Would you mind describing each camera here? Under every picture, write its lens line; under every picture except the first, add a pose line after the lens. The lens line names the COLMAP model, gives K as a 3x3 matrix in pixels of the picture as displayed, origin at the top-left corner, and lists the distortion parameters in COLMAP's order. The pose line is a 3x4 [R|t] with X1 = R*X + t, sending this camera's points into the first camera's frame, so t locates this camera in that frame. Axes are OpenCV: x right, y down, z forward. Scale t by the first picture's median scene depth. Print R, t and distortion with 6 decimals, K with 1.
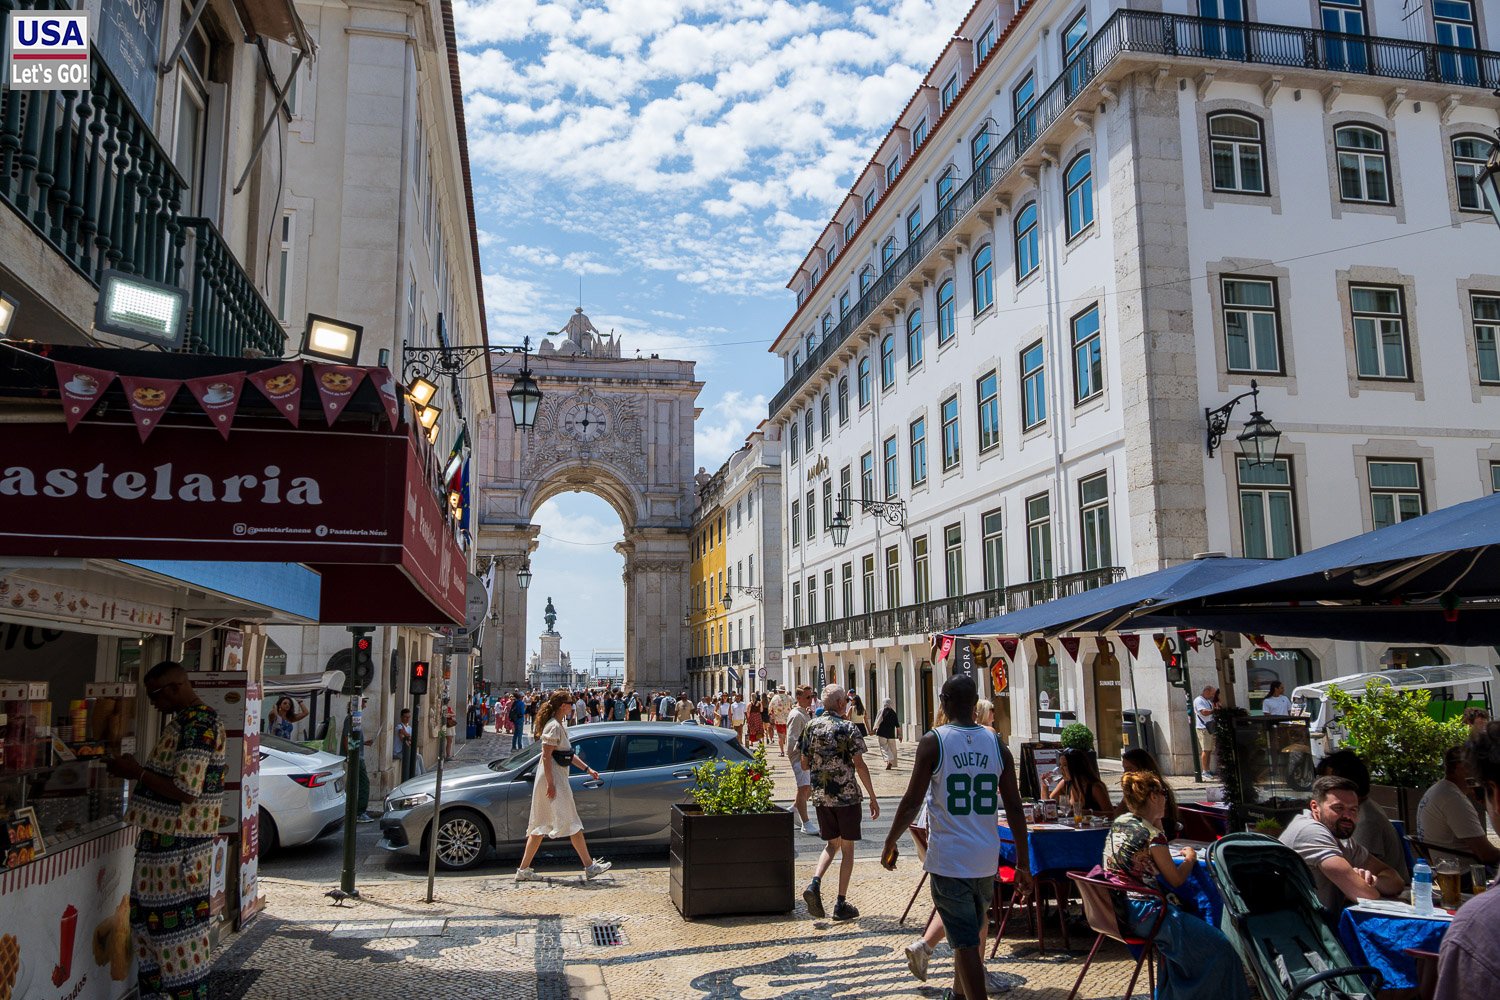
lens RADIAL K [[1172.1, 0, 750.0], [0, 1172.1, 500.0], [0, 0, 1]] dist [0.006373, 0.000495]
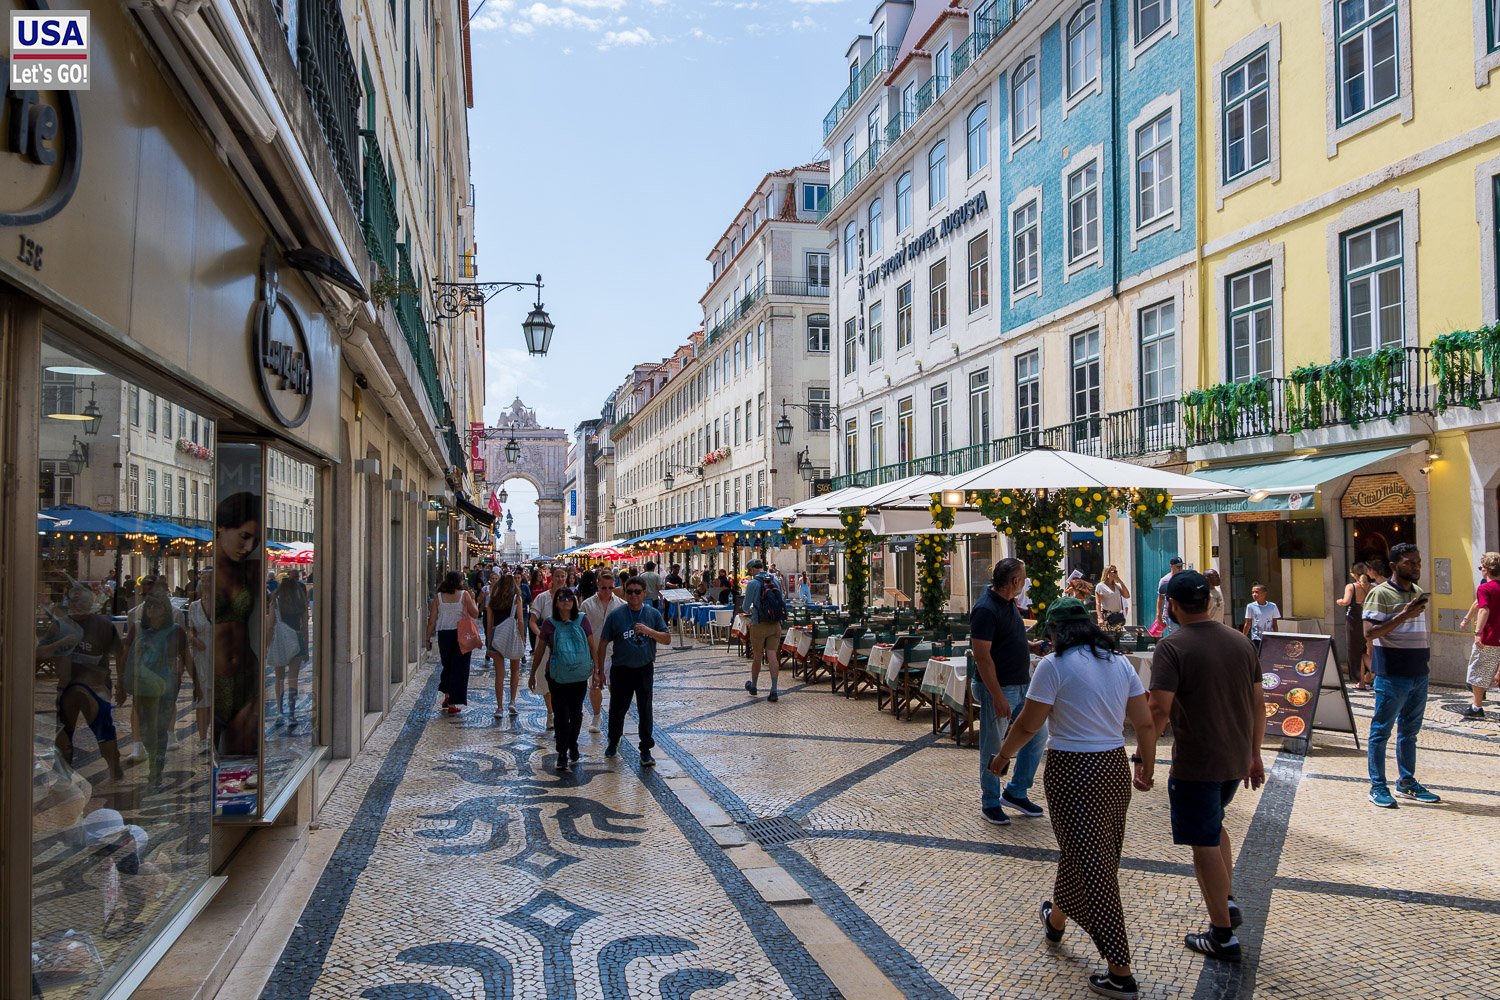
lens RADIAL K [[1172.1, 0, 750.0], [0, 1172.1, 500.0], [0, 0, 1]] dist [0.006373, 0.000495]
pose [[0.999687, 0.007089, 0.023976, 0.279329], [-0.009919, 0.992717, 0.120063, -0.269871], [-0.022950, -0.120263, 0.992477, -1.428351]]
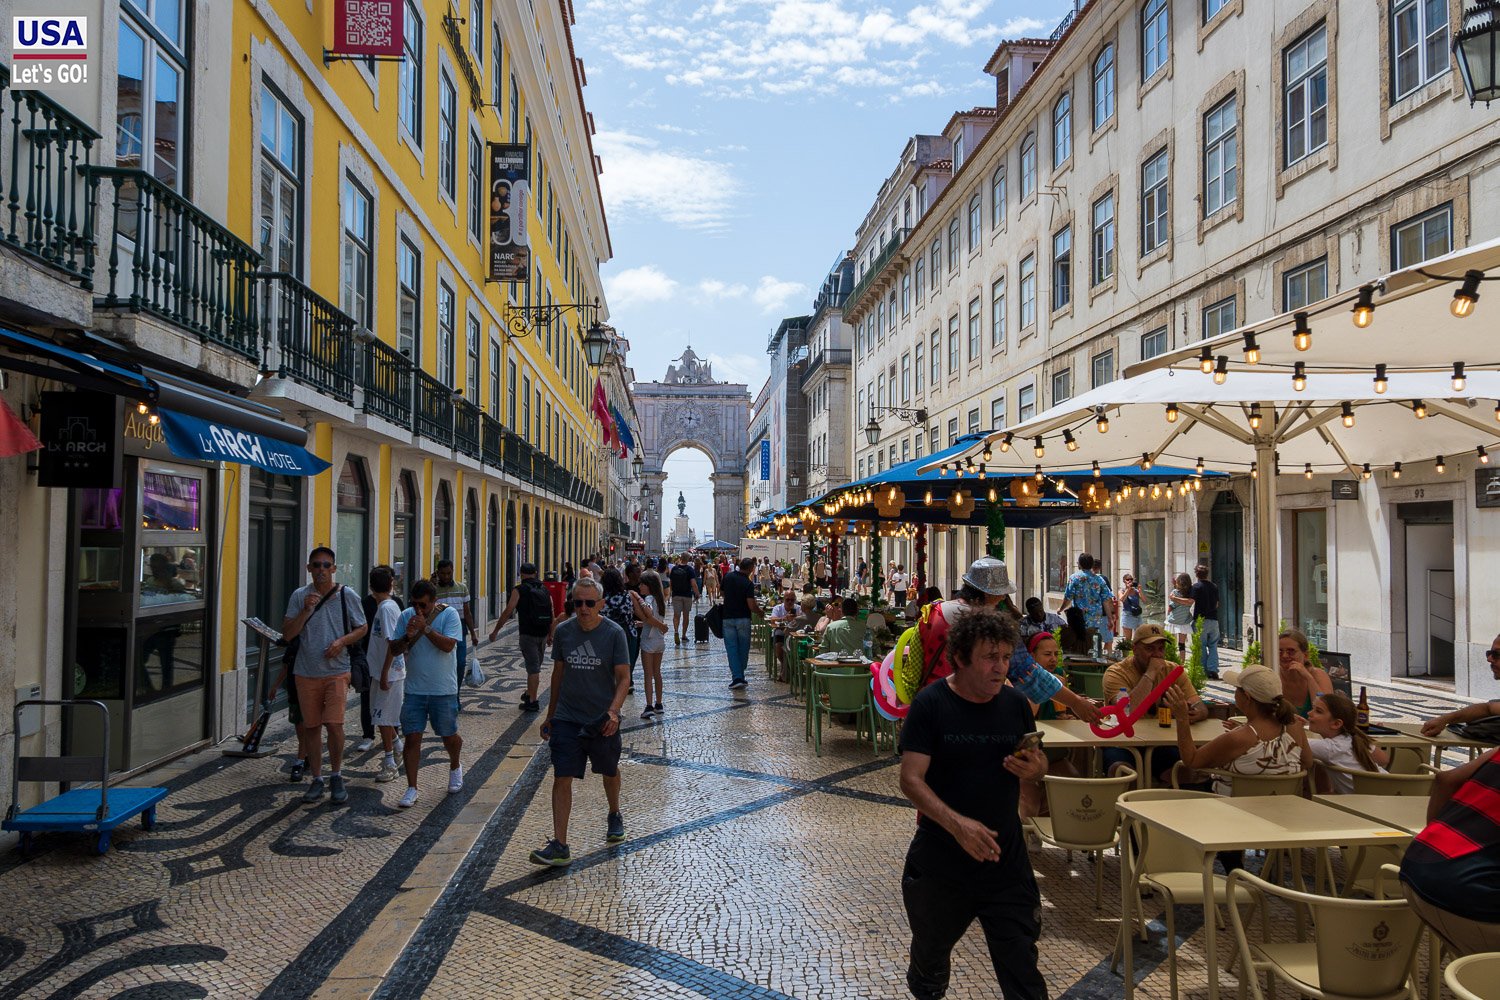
lens RADIAL K [[1172.1, 0, 750.0], [0, 1172.1, 500.0], [0, 0, 1]] dist [0.006373, 0.000495]
pose [[0.992141, 0.013751, -0.124364, 0.199131], [0.002178, 0.991894, 0.127051, -0.176272], [0.125103, -0.126324, 0.984069, -0.904648]]
